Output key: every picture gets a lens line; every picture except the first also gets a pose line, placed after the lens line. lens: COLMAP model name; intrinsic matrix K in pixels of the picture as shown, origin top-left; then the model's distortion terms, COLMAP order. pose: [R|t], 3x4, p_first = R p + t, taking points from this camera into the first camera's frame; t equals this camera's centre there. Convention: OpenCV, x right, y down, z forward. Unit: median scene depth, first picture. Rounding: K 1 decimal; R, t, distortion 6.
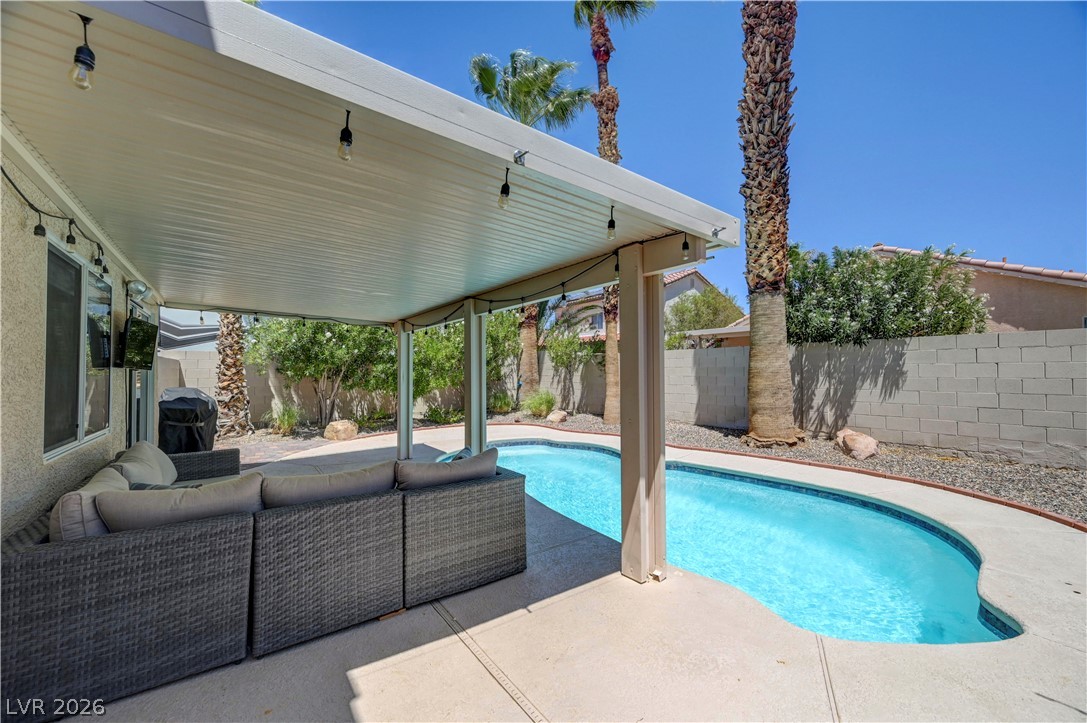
lens RADIAL K [[430.0, 0, 541.3], [0, 430.0, 364.3], [0, 0, 1]] dist [-0.001151, 0.000495]
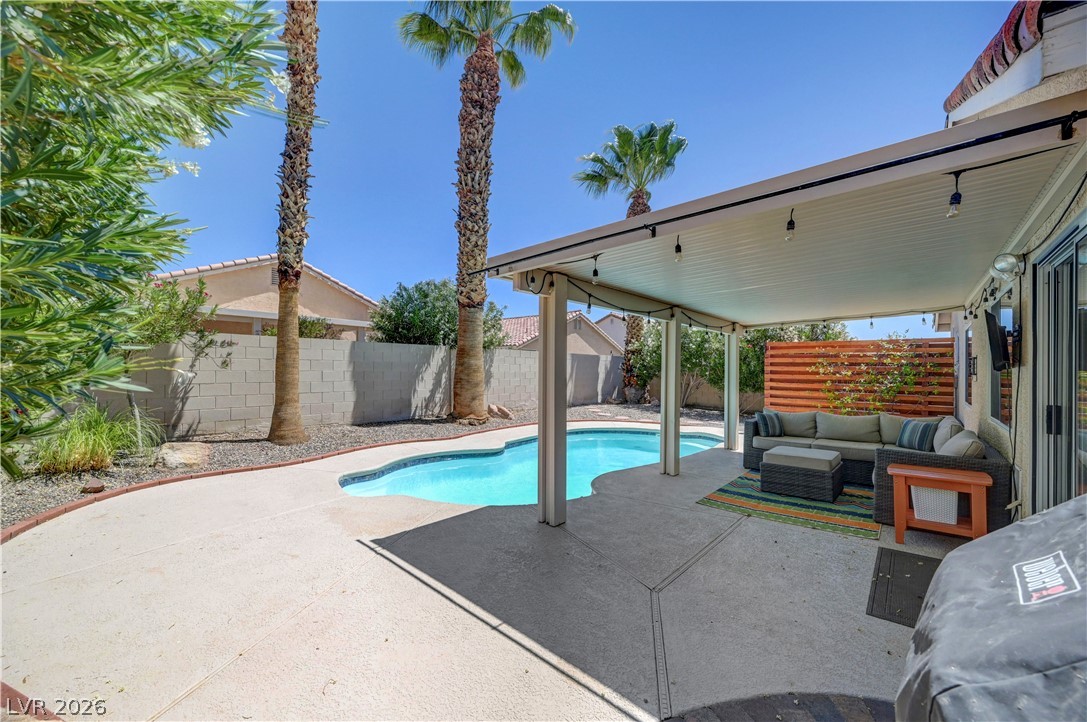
lens RADIAL K [[430.0, 0, 542.6], [0, 430.0, 364.5], [0, 0, 1]] dist [-0.001151, 0.000495]
pose [[-0.209949, 0.021377, 0.977479, -0.960207], [-0.033571, 0.999014, -0.029058, 0.041624], [-0.977136, -0.038916, -0.209025, 1.228423]]
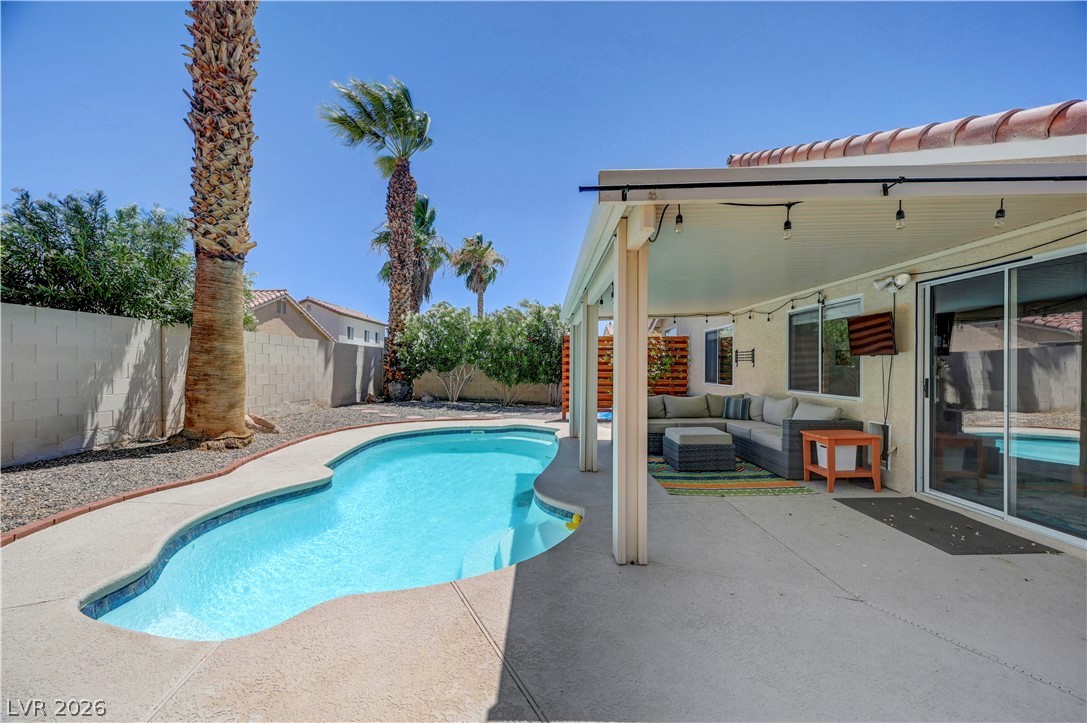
lens RADIAL K [[430.0, 0, 547.2], [0, 430.0, 364.9], [0, 0, 1]] dist [-0.001151, 0.000495]
pose [[-0.804864, 0.013053, 0.593316, -0.556690], [-0.008747, 0.999389, -0.033852, 0.060681], [-0.593395, -0.032436, -0.804257, 1.497784]]
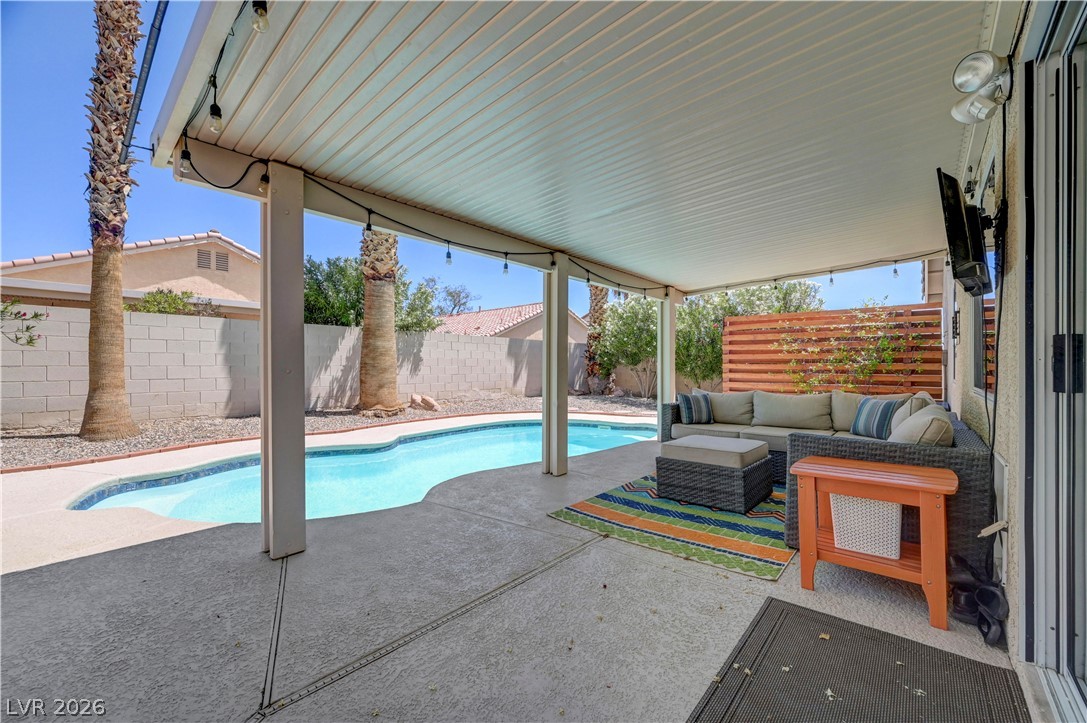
lens RADIAL K [[430.0, 0, 543.6], [0, 430.0, 365.6], [0, 0, 1]] dist [-0.001151, 0.000495]
pose [[-0.200155, 0.017047, 0.979616, -0.798598], [-0.023185, 0.999486, -0.022130, 0.079897], [-0.979490, -0.027142, -0.199657, 0.925725]]
